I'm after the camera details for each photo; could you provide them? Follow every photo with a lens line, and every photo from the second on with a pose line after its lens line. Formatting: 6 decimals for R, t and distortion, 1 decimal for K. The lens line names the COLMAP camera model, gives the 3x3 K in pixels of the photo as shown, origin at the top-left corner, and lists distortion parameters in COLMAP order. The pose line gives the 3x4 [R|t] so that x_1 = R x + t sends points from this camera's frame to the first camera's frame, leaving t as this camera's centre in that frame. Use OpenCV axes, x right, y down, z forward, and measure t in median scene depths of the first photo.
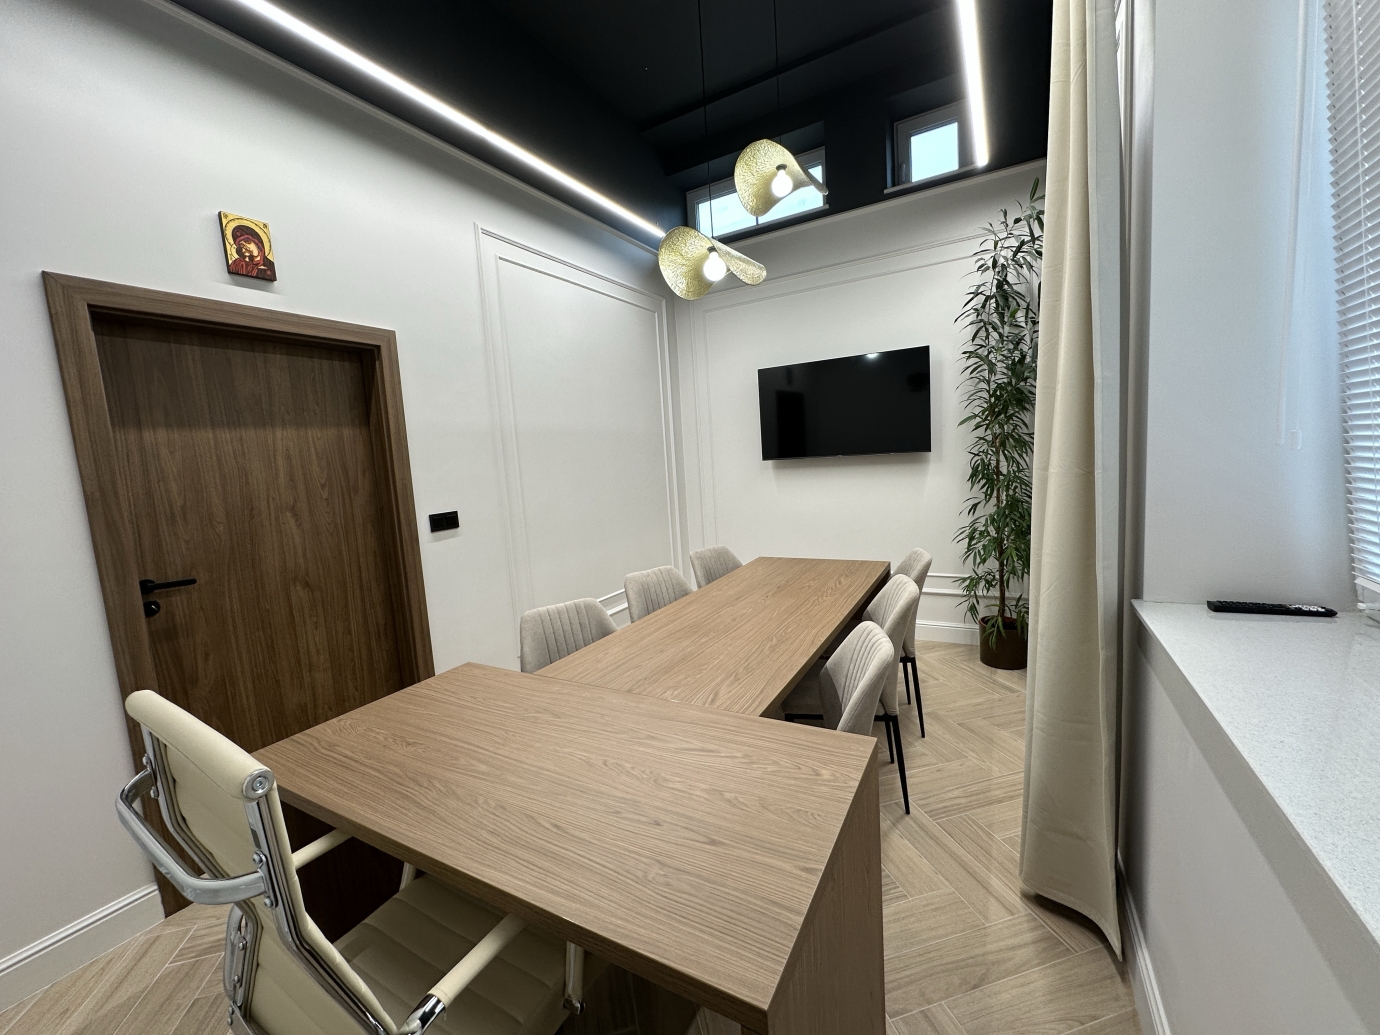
lens RADIAL K [[550.5, 0, 686.6], [0, 550.5, 514.7], [0, 0, 1]] dist [-0.006566, 0.000090]
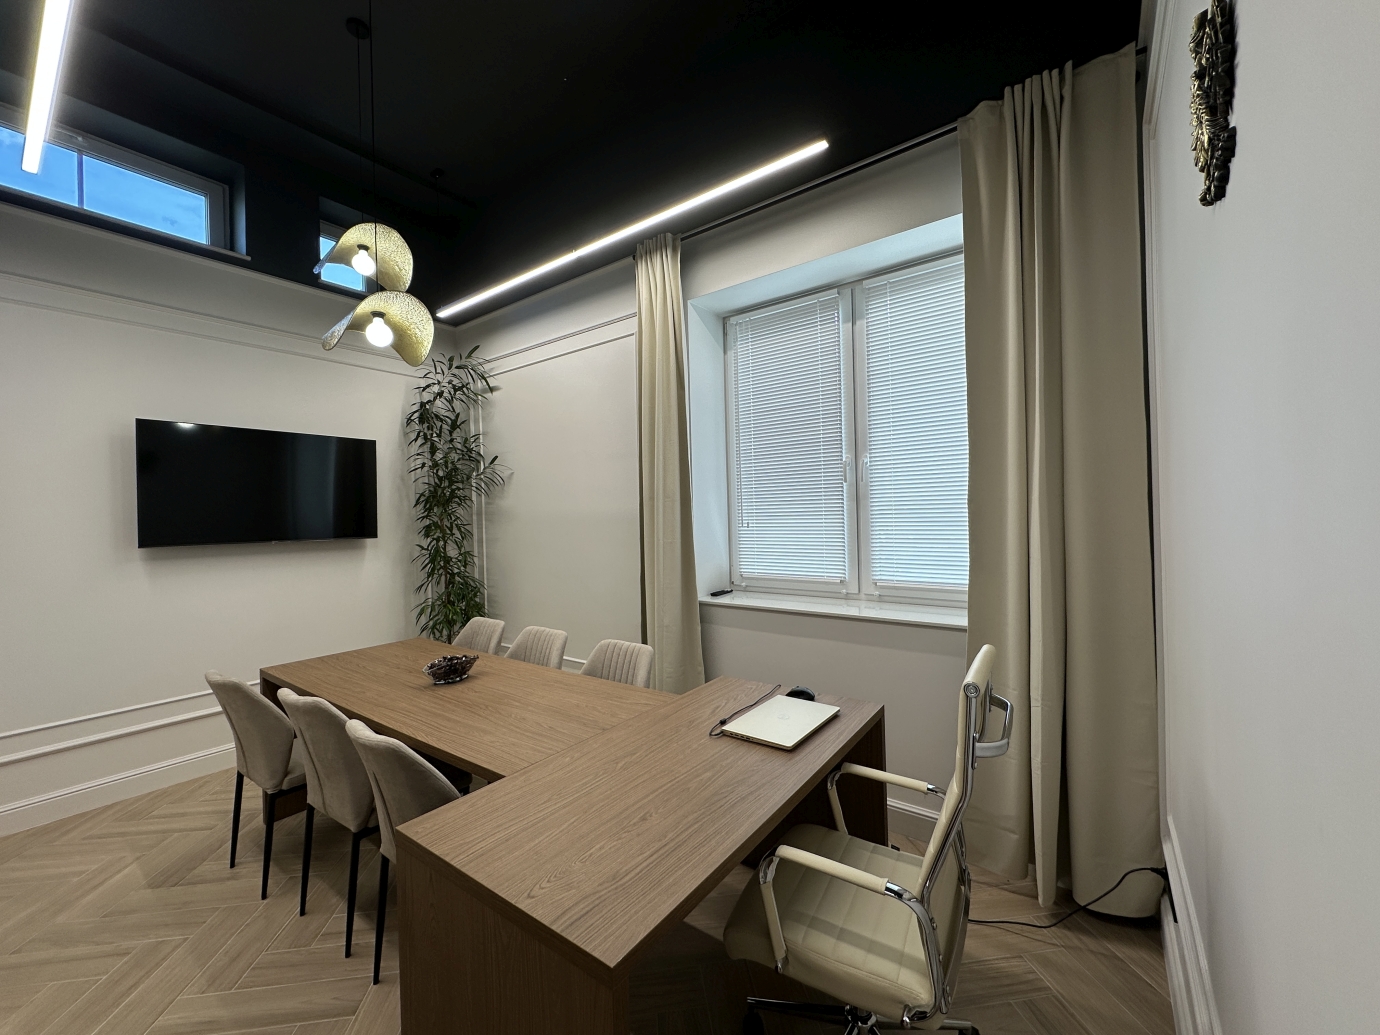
lens RADIAL K [[550.5, 0, 692.1], [0, 550.5, 516.7], [0, 0, 1]] dist [-0.006566, 0.000090]
pose [[0.124394, 0.058073, 0.990532, -0.669035], [0.124702, 0.989455, -0.073671, -0.003012], [-0.984365, 0.132686, 0.115841, 0.347213]]
